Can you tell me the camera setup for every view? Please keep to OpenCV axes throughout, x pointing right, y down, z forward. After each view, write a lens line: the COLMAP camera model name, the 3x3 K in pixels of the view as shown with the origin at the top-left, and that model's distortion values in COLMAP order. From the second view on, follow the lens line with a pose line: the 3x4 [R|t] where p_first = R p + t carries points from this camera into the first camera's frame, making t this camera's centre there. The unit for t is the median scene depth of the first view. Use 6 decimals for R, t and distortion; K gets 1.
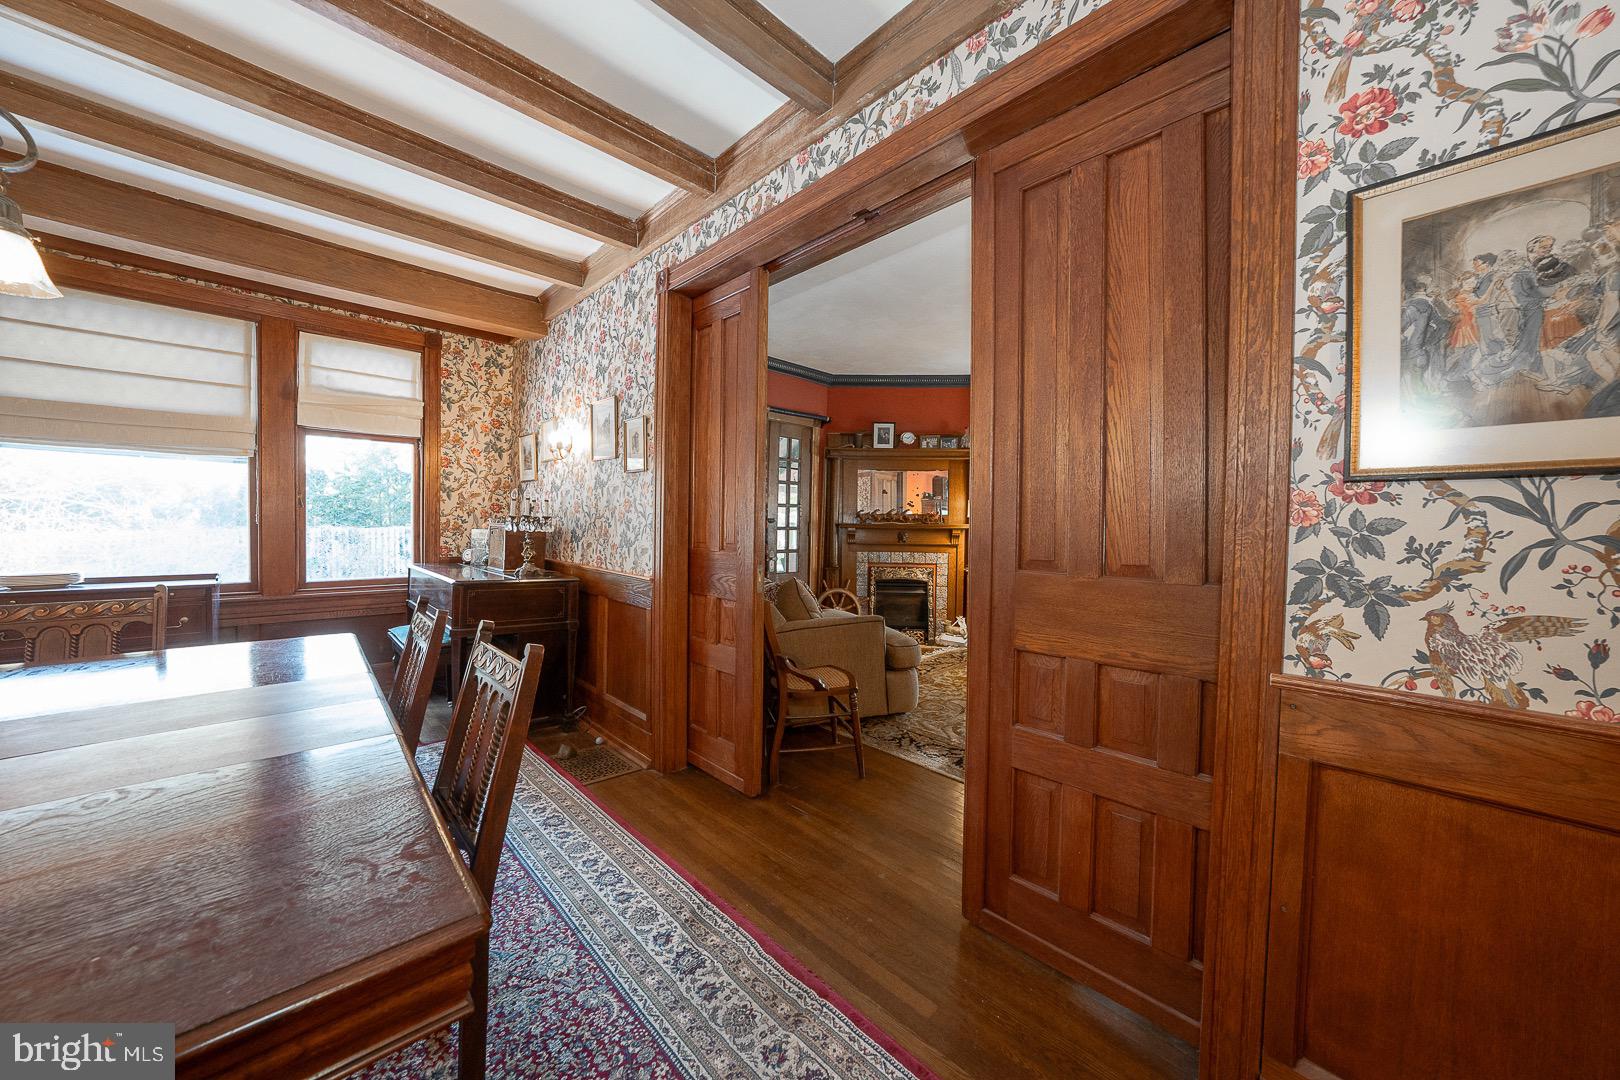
lens RADIAL K [[561.8, 0, 813.2], [0, 561.8, 534.6], [0, 0, 1]] dist [-0.023471, 0.005917]
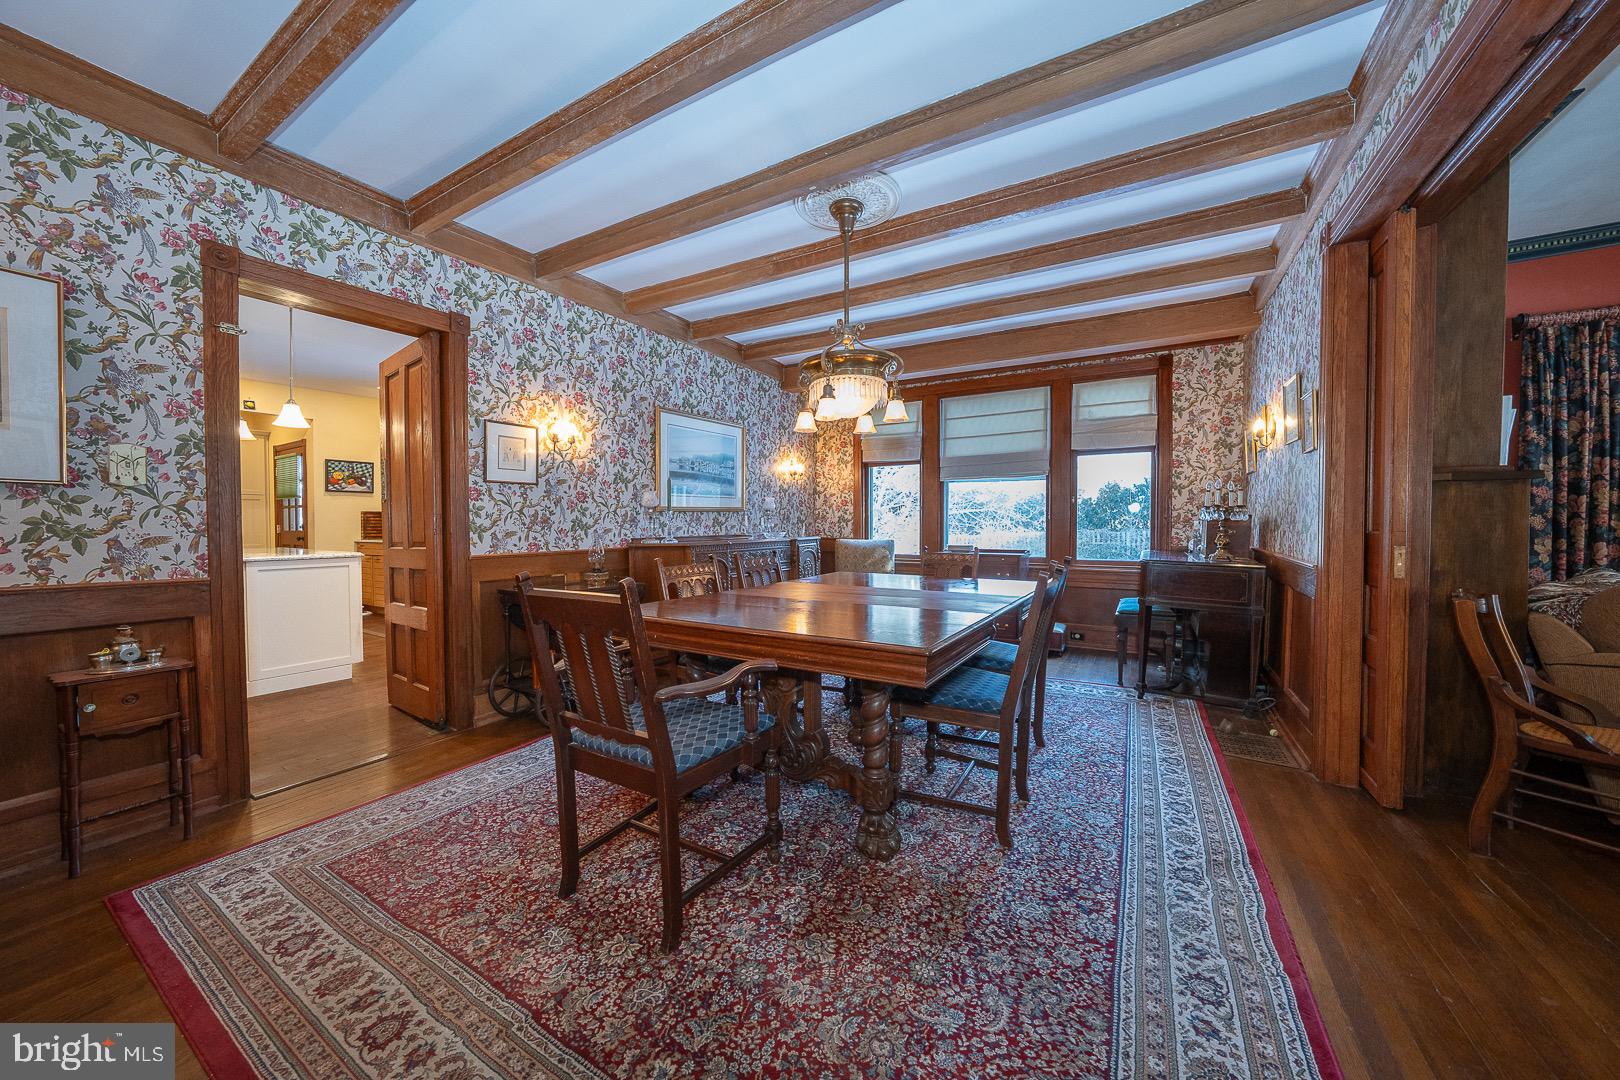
lens RADIAL K [[561.8, 0, 813.2], [0, 561.8, 534.6], [0, 0, 1]] dist [-0.023471, 0.005917]
pose [[0.262308, 0.005939, -0.964966, 0.308148], [-0.015970, 0.999871, 0.001812, 0.033002], [0.964852, 0.014935, 0.262369, -0.028265]]
